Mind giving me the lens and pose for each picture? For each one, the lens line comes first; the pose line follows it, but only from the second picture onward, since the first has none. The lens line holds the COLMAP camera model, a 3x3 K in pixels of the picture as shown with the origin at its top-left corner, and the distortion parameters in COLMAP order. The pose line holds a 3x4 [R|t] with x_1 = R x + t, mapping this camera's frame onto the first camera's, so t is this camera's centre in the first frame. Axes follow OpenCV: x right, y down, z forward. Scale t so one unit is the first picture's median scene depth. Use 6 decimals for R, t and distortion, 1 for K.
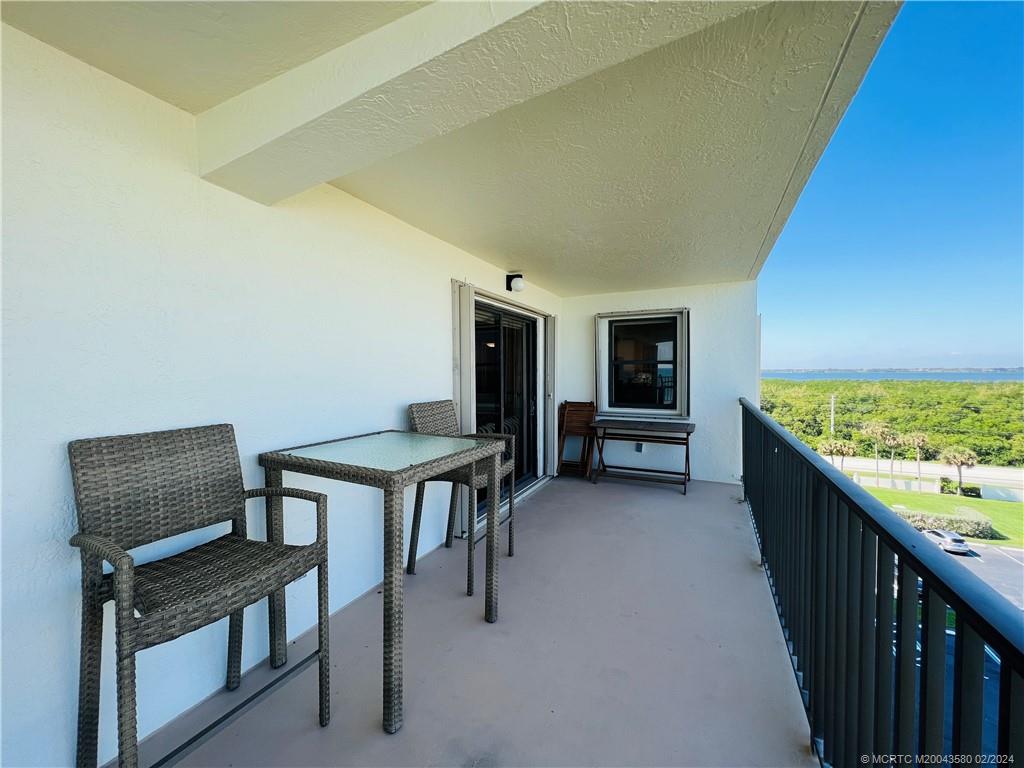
lens RADIAL K [[410.2, 0, 516.3], [0, 410.2, 380.2], [0, 0, 1]] dist [-0.002400, 0.000904]
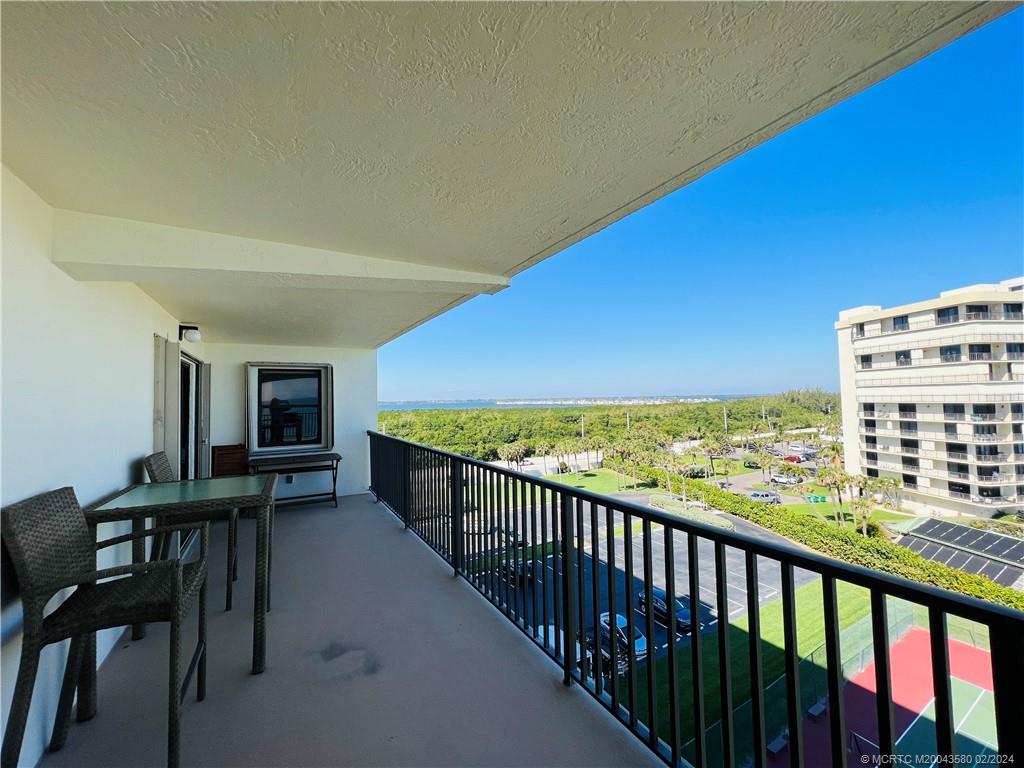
lens RADIAL K [[410.2, 0, 504.2], [0, 410.2, 383.3], [0, 0, 1]] dist [-0.002400, 0.000904]
pose [[0.582999, 0.022942, 0.812149, -0.297221], [0.038158, 0.997725, -0.055576, -0.020180], [-0.811576, 0.063391, 0.580798, -0.187550]]
